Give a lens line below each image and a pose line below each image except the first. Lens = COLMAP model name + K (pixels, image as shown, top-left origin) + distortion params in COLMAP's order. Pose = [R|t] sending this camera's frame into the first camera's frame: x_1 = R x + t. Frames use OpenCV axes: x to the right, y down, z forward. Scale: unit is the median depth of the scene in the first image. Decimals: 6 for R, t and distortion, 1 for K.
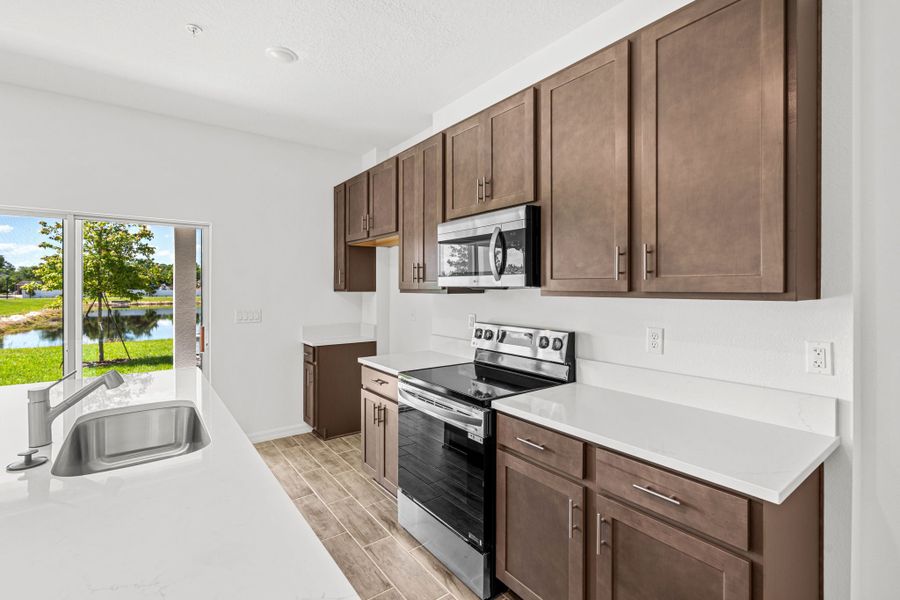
lens RADIAL K [[409.5, 0, 445.7], [0, 409.5, 288.2], [0, 0, 1]] dist [-0.009831, 0.003245]
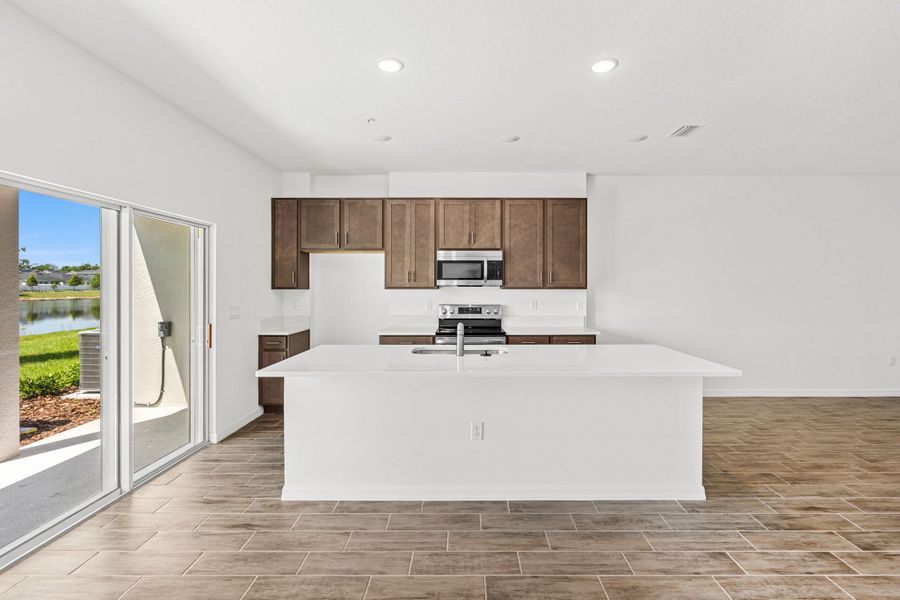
lens RADIAL K [[409.5, 0, 471.6], [0, 409.5, 285.8], [0, 0, 1]] dist [-0.009831, 0.003245]
pose [[0.601993, 0.000798, 0.798501, -1.356082], [-0.000180, 1.000000, -0.000865, 0.001008], [-0.798501, 0.000377, 0.601993, -0.216498]]
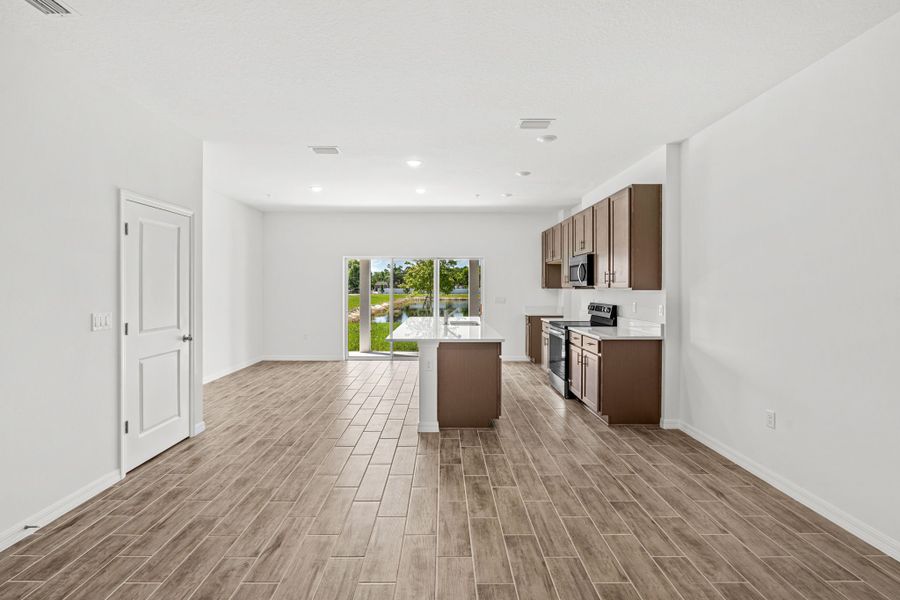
lens RADIAL K [[409.5, 0, 444.3], [0, 409.5, 287.7], [0, 0, 1]] dist [-0.009831, 0.003245]
pose [[0.803303, -0.000338, -0.595571, 0.758763], [0.001903, 0.999996, 0.002000, 0.000924], [0.595568, -0.002740, 0.803301, -1.209850]]
